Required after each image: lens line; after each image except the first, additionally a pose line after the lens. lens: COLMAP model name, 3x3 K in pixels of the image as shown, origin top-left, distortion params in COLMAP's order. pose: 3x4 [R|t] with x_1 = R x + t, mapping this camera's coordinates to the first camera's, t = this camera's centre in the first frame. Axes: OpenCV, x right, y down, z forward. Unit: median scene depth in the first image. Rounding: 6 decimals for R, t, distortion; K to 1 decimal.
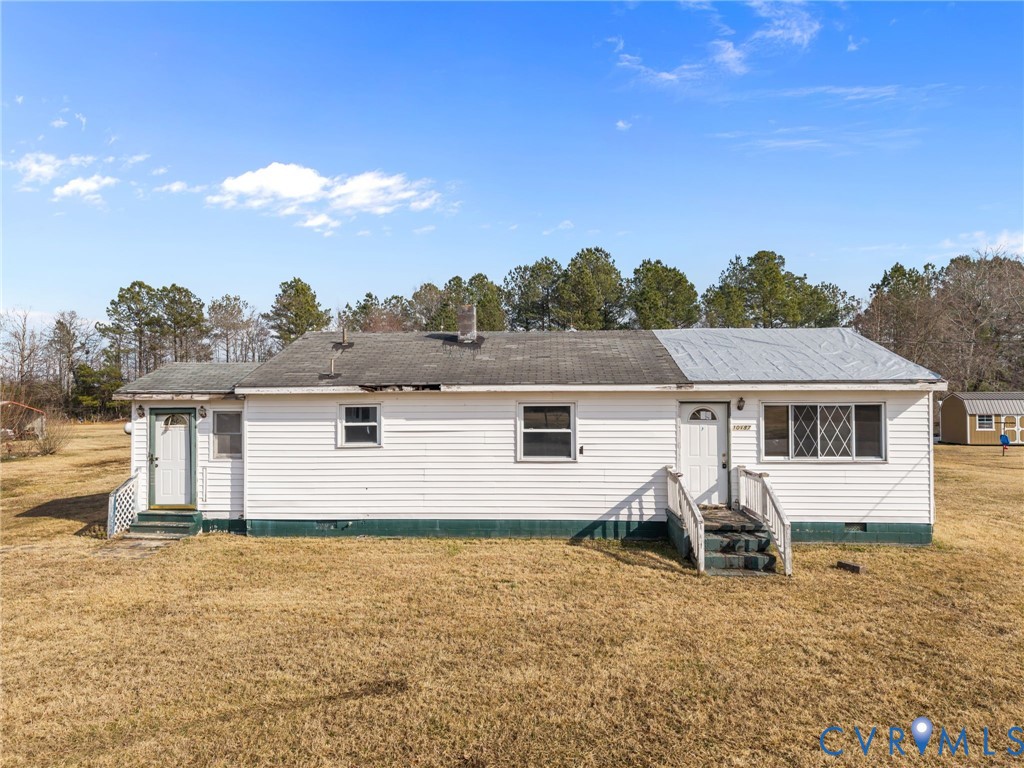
lens RADIAL K [[679.7, 0, 512.0], [0, 679.7, 384.0], [0, 0, 1]] dist [0.053570, -0.068627]
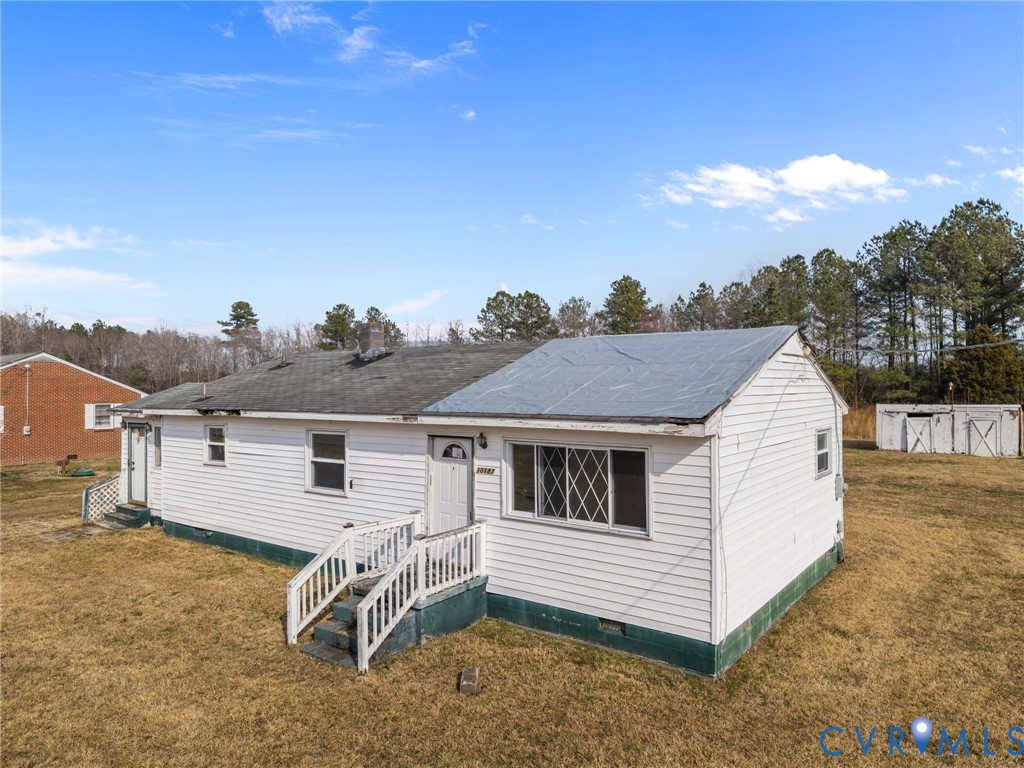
lens RADIAL K [[679.7, 0, 512.0], [0, 679.7, 384.0], [0, 0, 1]] dist [0.053570, -0.068627]
pose [[0.828867, -0.001945, -0.559443, 0.766436], [0.010840, 0.999862, 0.012585, -0.044126], [0.559341, -0.016495, 0.828773, 0.354493]]
